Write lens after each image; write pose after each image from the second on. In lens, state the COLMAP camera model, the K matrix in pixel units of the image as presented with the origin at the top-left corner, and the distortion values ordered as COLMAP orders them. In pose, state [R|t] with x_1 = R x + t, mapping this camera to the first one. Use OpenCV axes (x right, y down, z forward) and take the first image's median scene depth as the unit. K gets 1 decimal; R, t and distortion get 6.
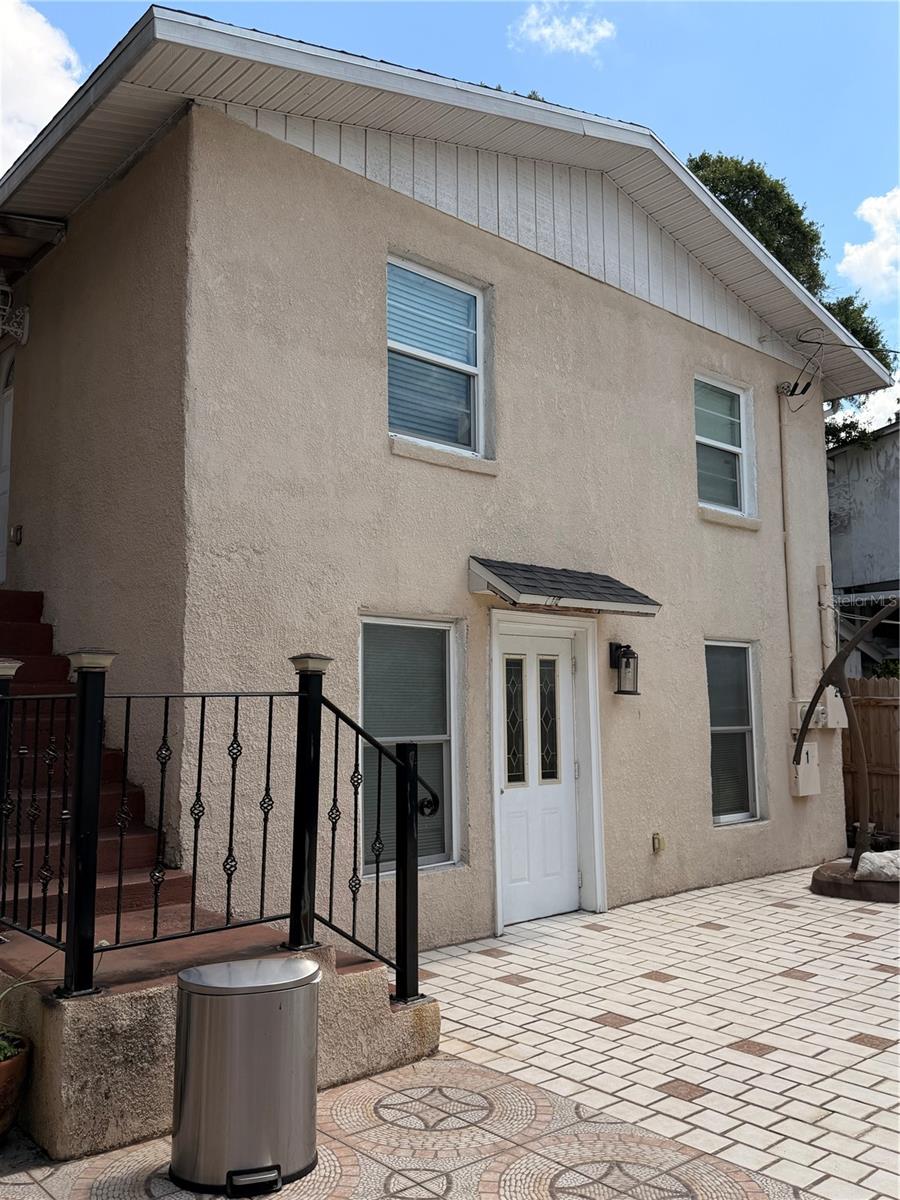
lens RADIAL K [[985.2, 0, 451.7], [0, 985.2, 593.7], [0, 0, 1]] dist [0.140010, -0.265259]
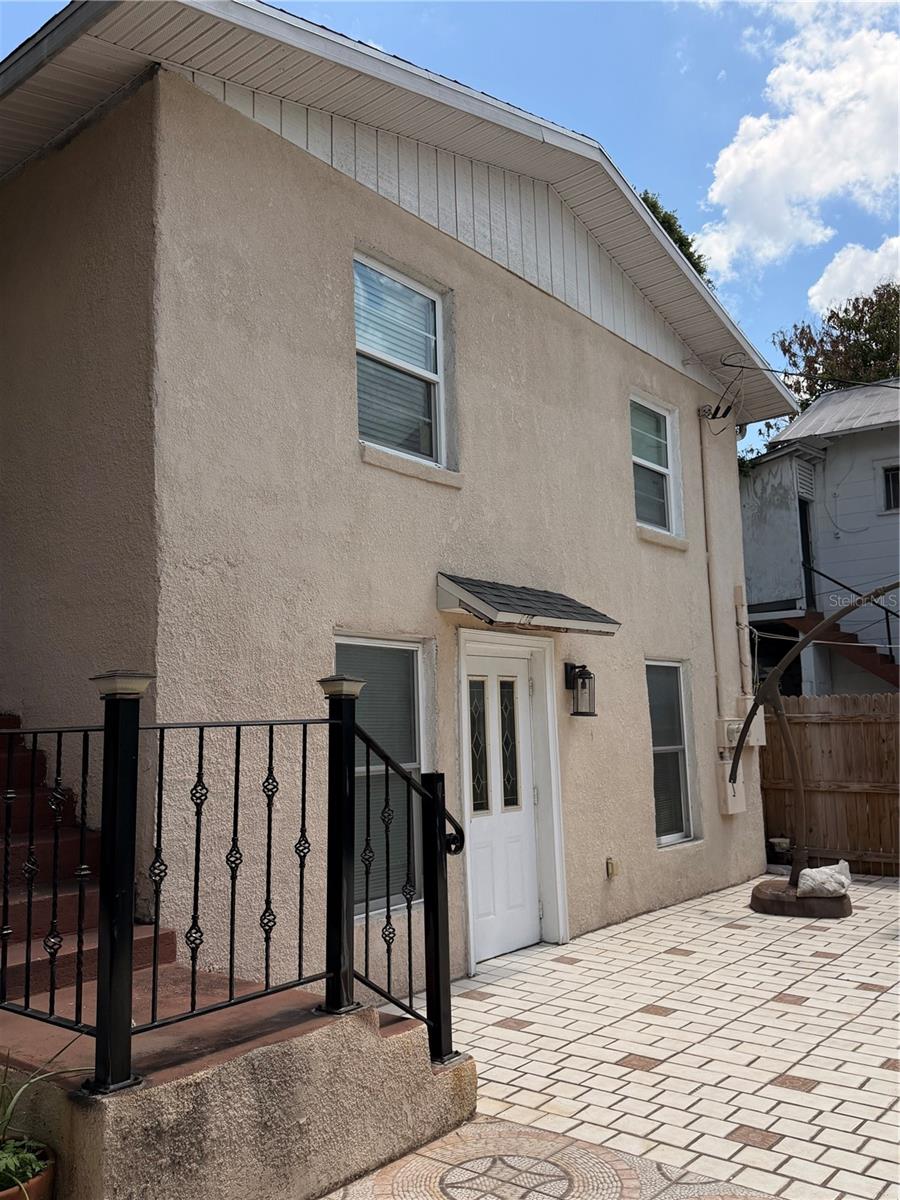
lens RADIAL K [[985.5, 0, 450.0], [0, 985.5, 600.0], [0, 0, 1]] dist [0.109159, -0.175046]
pose [[0.987912, 0.000248, 0.155015, -0.122349], [0.002600, 0.999832, -0.018164, 0.005968], [-0.154993, 0.018347, 0.987745, 0.069520]]
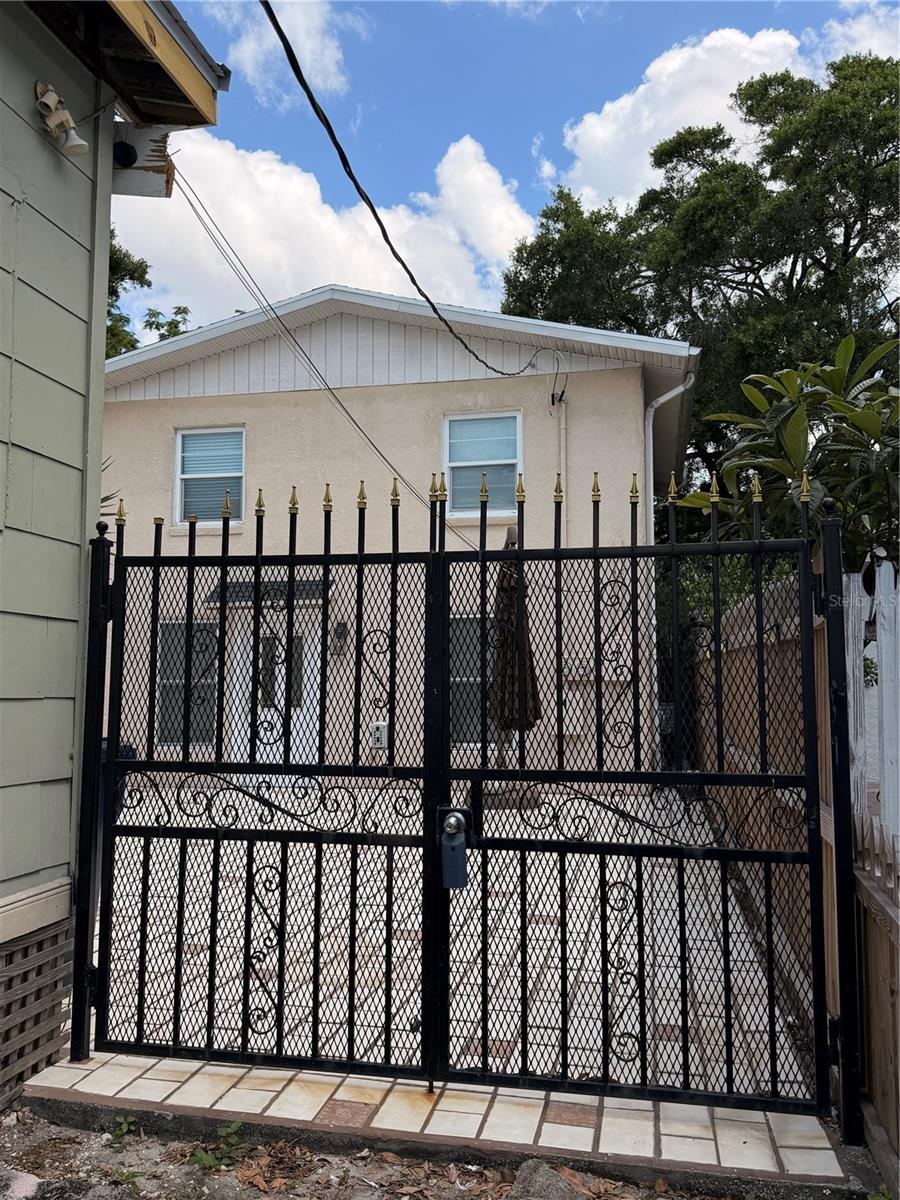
lens RADIAL K [[985.2, 0, 451.7], [0, 985.2, 593.7], [0, 0, 1]] dist [0.140010, -0.265259]
pose [[0.584080, -0.077839, -0.807955, 1.825267], [0.092562, 0.995285, -0.028973, 0.077684], [0.806401, -0.057864, 0.588531, 0.280552]]
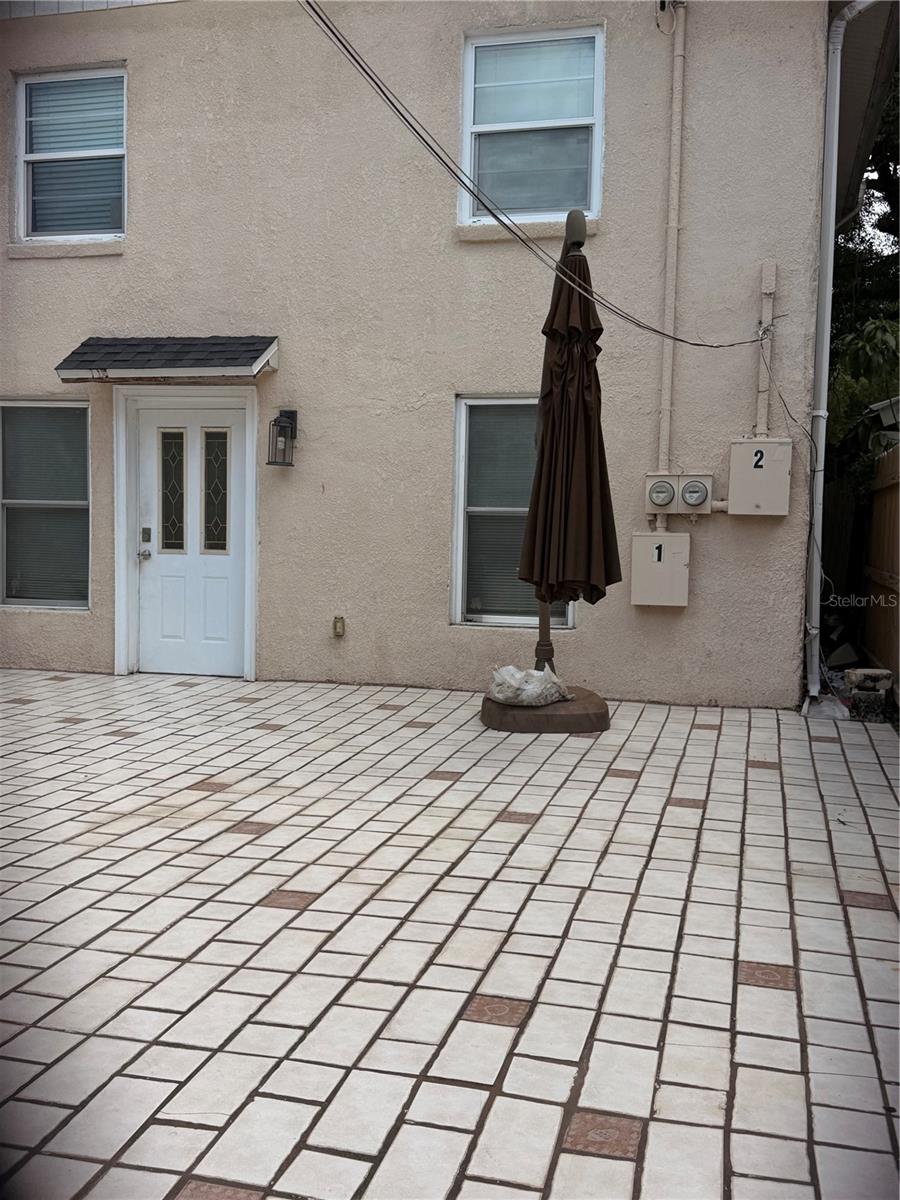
lens RADIAL K [[1177.1, 0, 450.0], [0, 1177.1, 600.0], [0, 0, 1]] dist [0.171760, -0.359577]
pose [[0.549419, 0.067322, -0.832830, 1.423541], [0.075123, 0.988732, 0.129483, 0.111796], [0.832163, -0.133706, 0.538171, 0.610409]]
